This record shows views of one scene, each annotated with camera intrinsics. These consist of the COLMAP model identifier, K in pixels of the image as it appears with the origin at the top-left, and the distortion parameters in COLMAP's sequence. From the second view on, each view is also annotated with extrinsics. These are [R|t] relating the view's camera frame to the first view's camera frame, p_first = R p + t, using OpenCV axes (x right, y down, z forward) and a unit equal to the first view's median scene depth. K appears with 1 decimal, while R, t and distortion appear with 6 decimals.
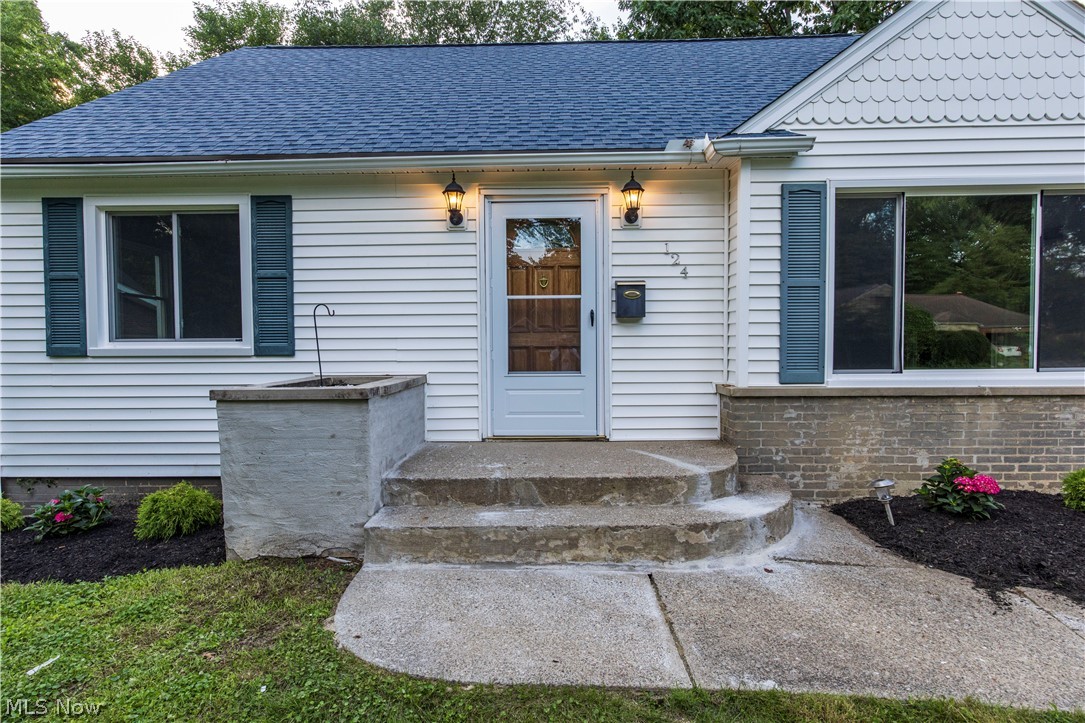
lens RADIAL K [[550.6, 0, 542.5], [0, 550.6, 361.5], [0, 0, 1]] dist [0.002151, 0.000811]
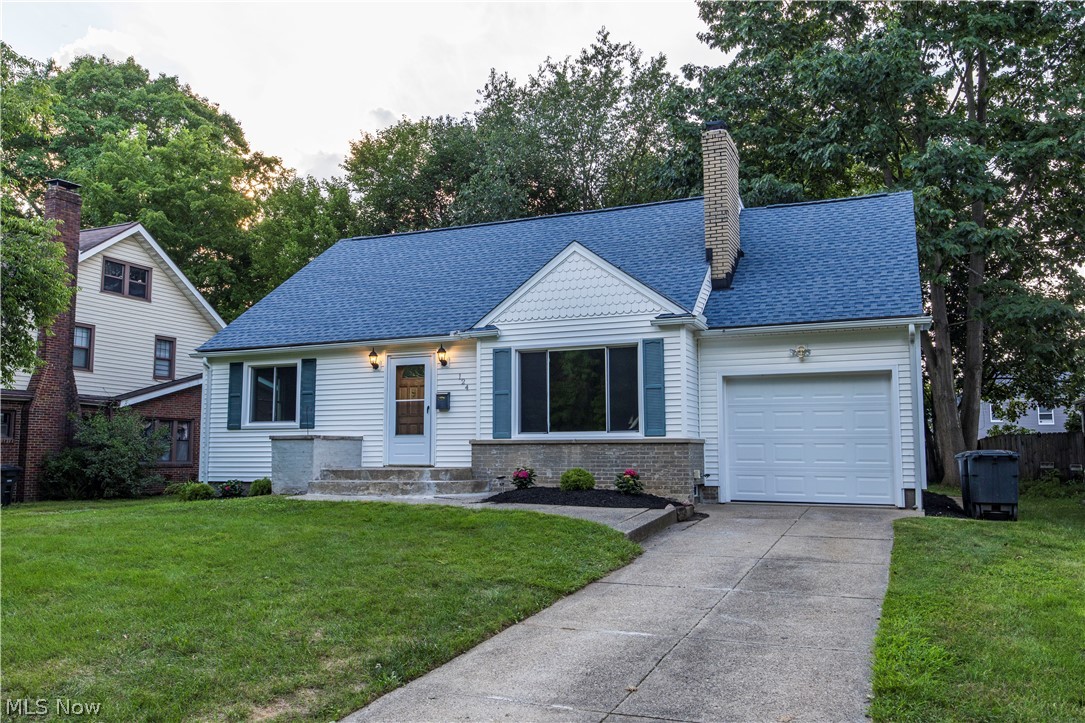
lens RADIAL K [[837.2, 0, 542.5], [0, 837.2, 361.5], [0, 0, 1]] dist [0.030469, 0.000079]
pose [[0.929571, -0.034895, -0.366987, 1.730826], [-0.015691, 0.990862, -0.133962, 0.168727], [0.368308, 0.130286, 0.920530, -1.900801]]
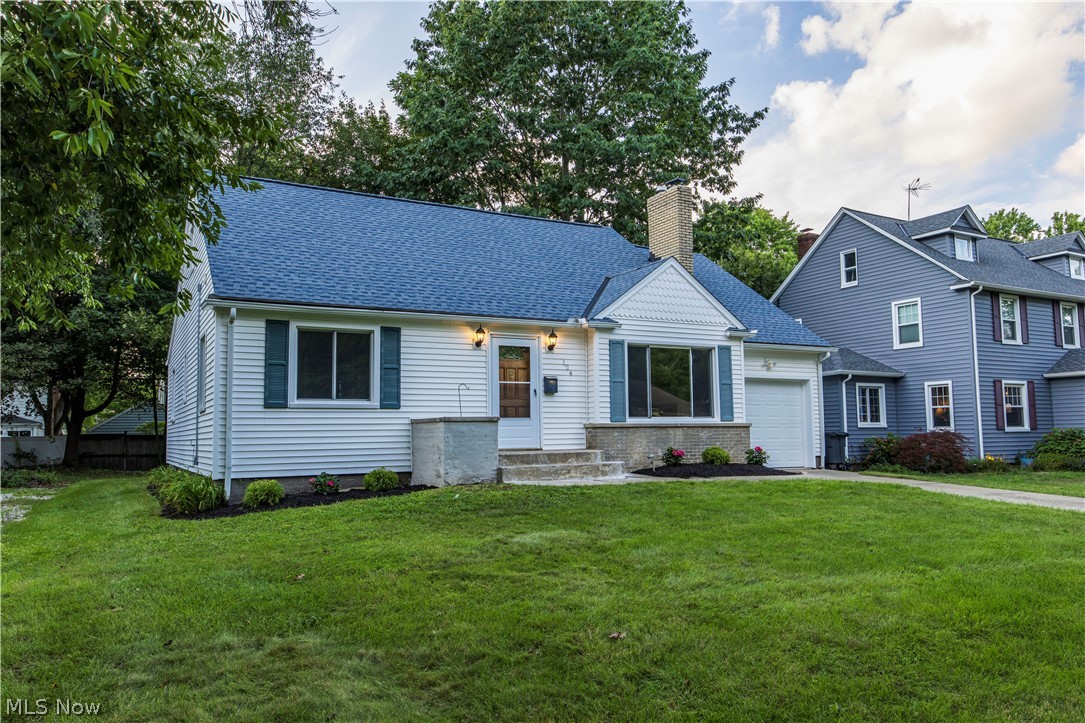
lens RADIAL K [[769.7, 0, 542.5], [0, 769.7, 361.5], [0, 0, 1]] dist [0.040173, 0.000141]
pose [[0.864897, 0.043629, 0.500050, -1.410121], [0.020937, 0.992213, -0.122781, 0.171980], [-0.501513, 0.116663, 0.857248, -1.630935]]
